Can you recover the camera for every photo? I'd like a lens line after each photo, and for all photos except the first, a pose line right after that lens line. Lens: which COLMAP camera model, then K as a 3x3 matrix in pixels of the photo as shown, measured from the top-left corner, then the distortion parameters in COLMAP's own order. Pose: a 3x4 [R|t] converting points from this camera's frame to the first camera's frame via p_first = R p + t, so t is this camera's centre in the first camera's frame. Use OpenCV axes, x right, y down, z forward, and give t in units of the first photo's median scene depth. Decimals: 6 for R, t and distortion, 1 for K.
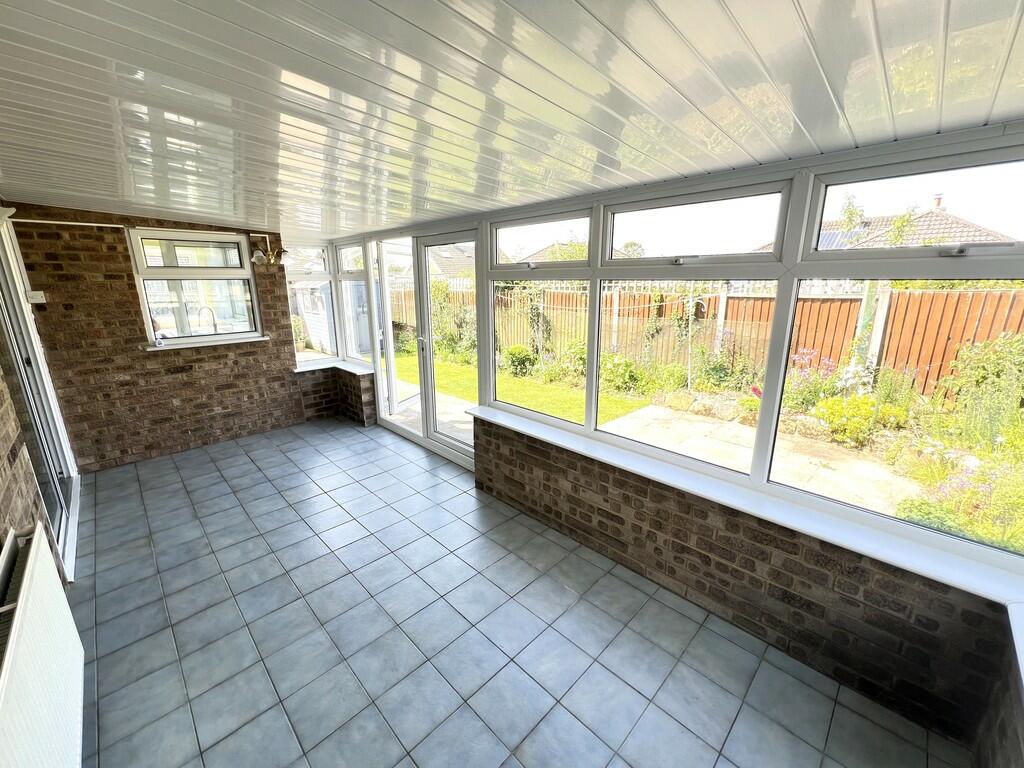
lens RADIAL K [[412.7, 0, 510.6], [0, 412.7, 383.9], [0, 0, 1]] dist [-0.000154, -0.000503]
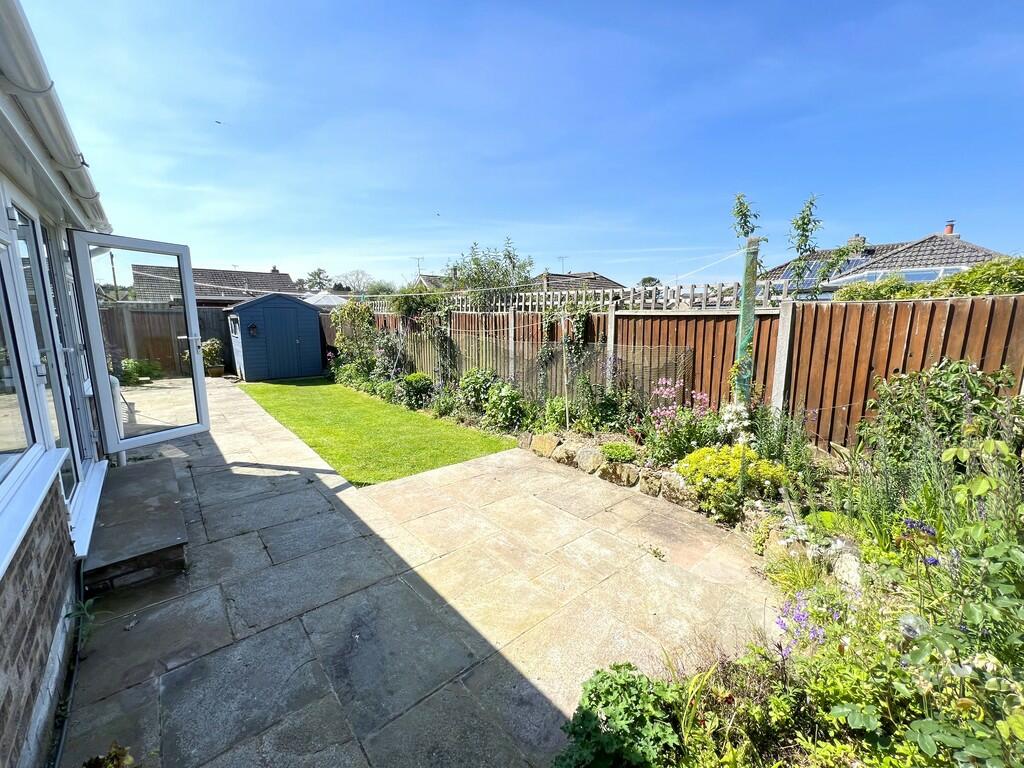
lens RADIAL K [[412.7, 0, 513.1], [0, 412.7, 382.6], [0, 0, 1]] dist [-0.000154, -0.000503]
pose [[0.998273, 0.020035, -0.055218, 0.406784], [-0.024585, 0.996246, -0.082999, -0.009150], [0.053347, 0.084214, 0.995019, 0.218672]]
